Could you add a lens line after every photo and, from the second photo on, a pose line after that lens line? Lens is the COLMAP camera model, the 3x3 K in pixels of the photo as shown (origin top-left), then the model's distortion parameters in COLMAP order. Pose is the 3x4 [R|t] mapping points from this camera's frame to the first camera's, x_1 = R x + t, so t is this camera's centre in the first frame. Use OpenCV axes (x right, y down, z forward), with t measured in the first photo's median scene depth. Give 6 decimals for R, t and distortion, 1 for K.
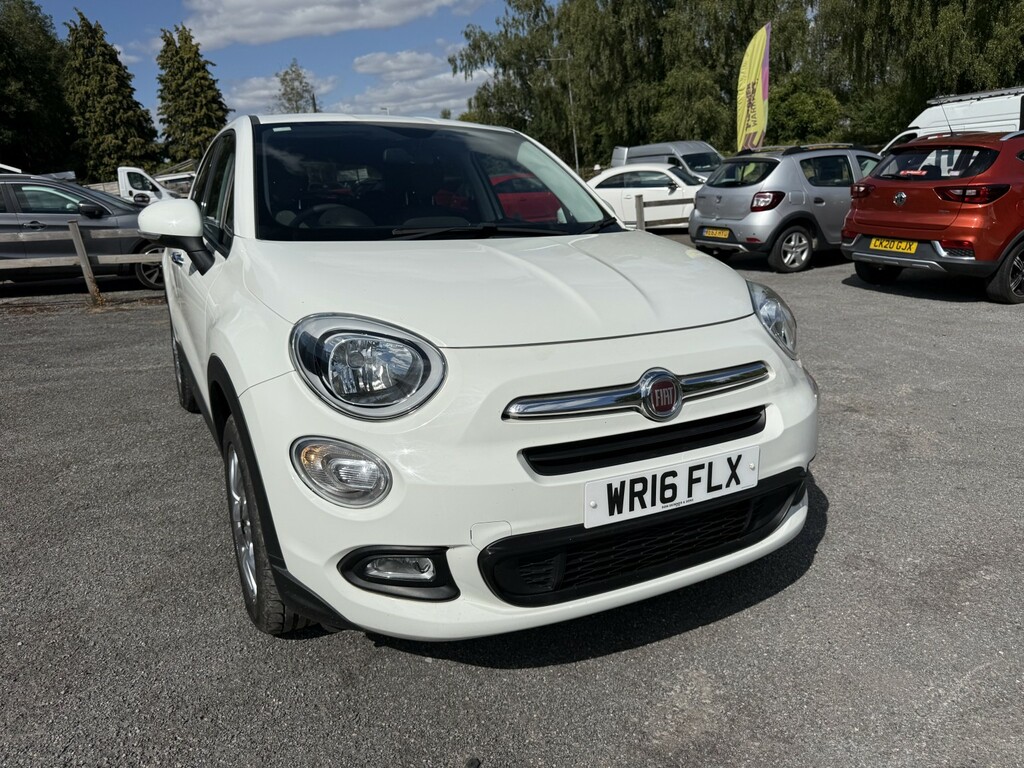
lens RADIAL K [[739.3, 0, 517.9], [0, 739.3, 381.7], [0, 0, 1]] dist [0.002455, -0.009369]
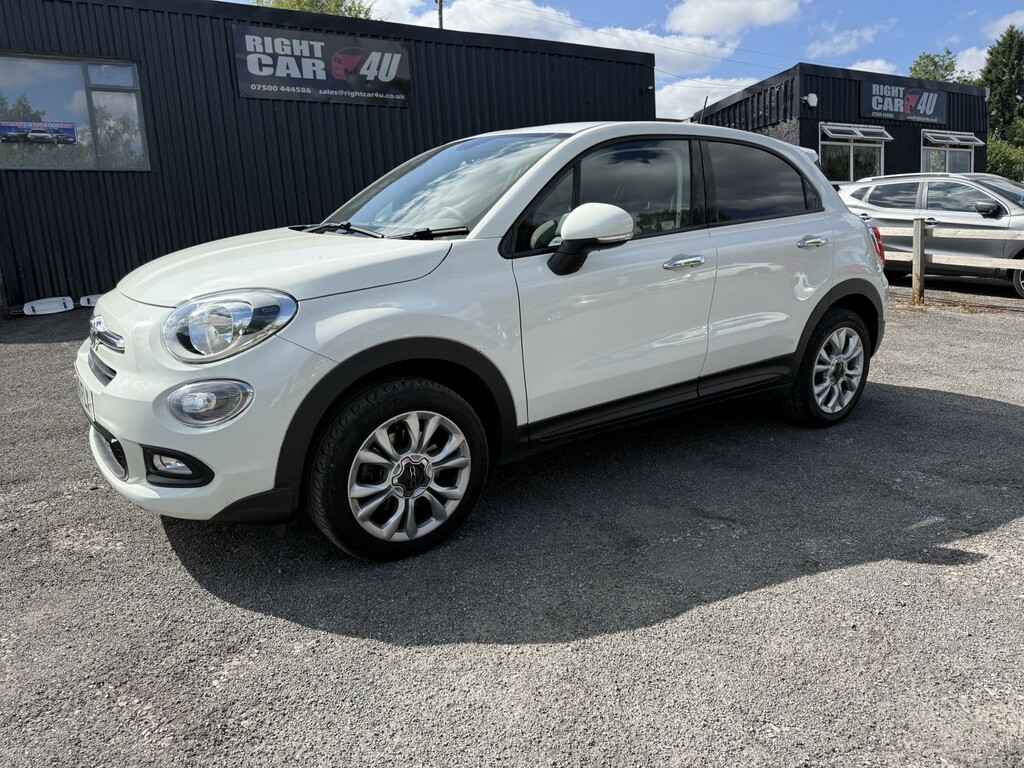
lens RADIAL K [[739.3, 0, 517.9], [0, 739.3, 381.7], [0, 0, 1]] dist [0.002455, -0.009369]
pose [[0.125069, 0.250929, -0.959892, 0.255434], [-0.243706, 0.945617, 0.215444, -0.060882], [0.961751, 0.206986, 0.179421, 0.223413]]
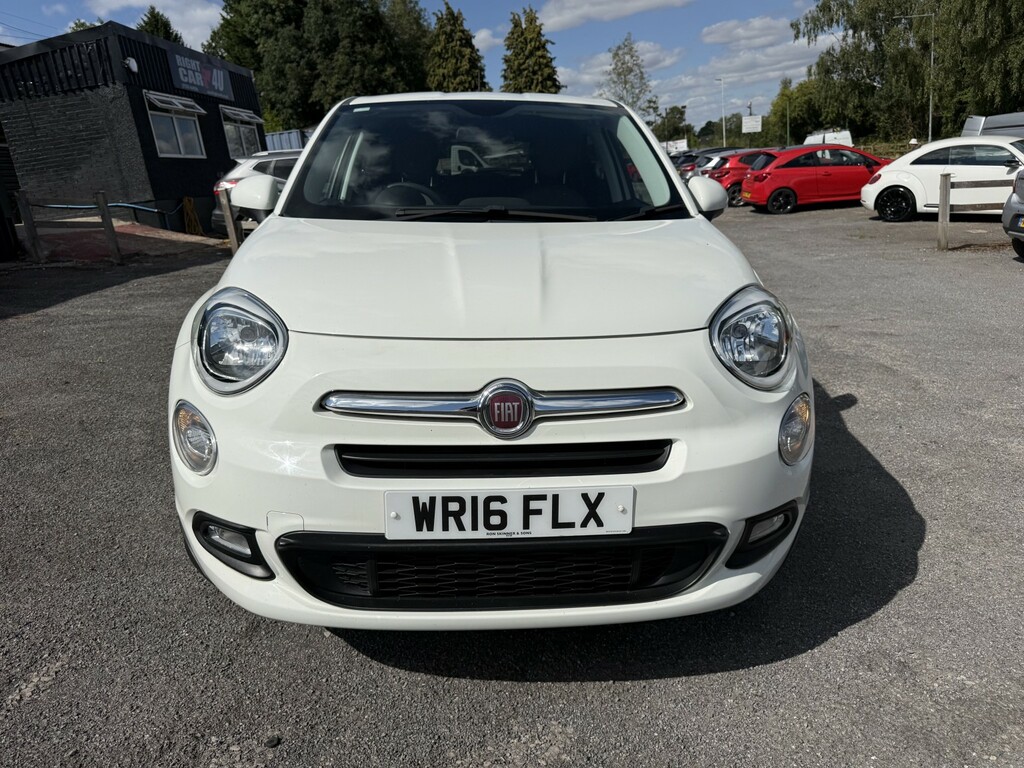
lens RADIAL K [[739.3, 0, 517.9], [0, 739.3, 381.7], [0, 0, 1]] dist [0.002455, -0.009369]
pose [[0.910849, 0.123998, -0.393673, 0.079413], [-0.110981, 0.992257, 0.055758, -0.009452], [0.397539, -0.007096, 0.917558, 0.028114]]
